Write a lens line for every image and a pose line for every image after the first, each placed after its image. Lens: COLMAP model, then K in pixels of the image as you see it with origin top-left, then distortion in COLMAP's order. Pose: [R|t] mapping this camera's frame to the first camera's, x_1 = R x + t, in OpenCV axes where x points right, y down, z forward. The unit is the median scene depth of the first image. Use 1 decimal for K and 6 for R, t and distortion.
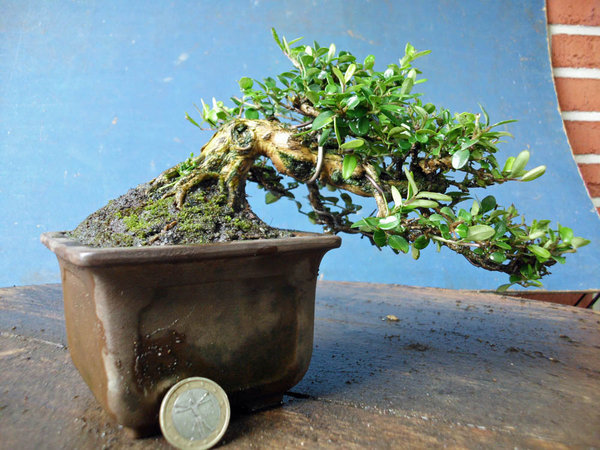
lens RADIAL K [[492.1, 0, 303.7], [0, 492.1, 223.8], [0, 0, 1]] dist [-0.104315, 0.059376]
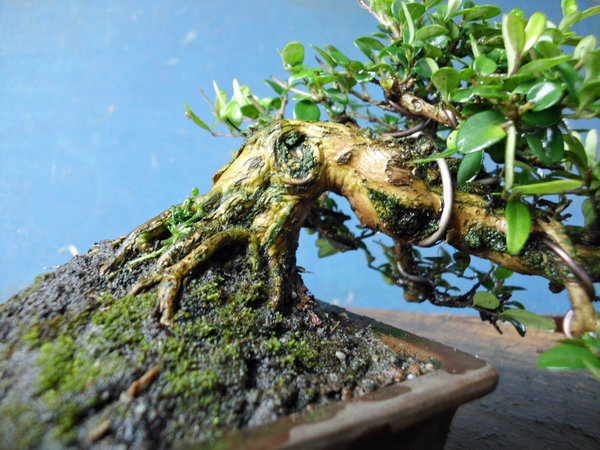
lens RADIAL K [[492.1, 0, 310.4], [0, 492.1, 224.6], [0, 0, 1]] dist [-0.104315, 0.059376]
pose [[0.999899, 0.014185, -0.000863, -0.106827], [-0.014158, 0.999552, 0.026385, -0.119282], [0.001237, -0.026370, 0.999651, 0.483180]]
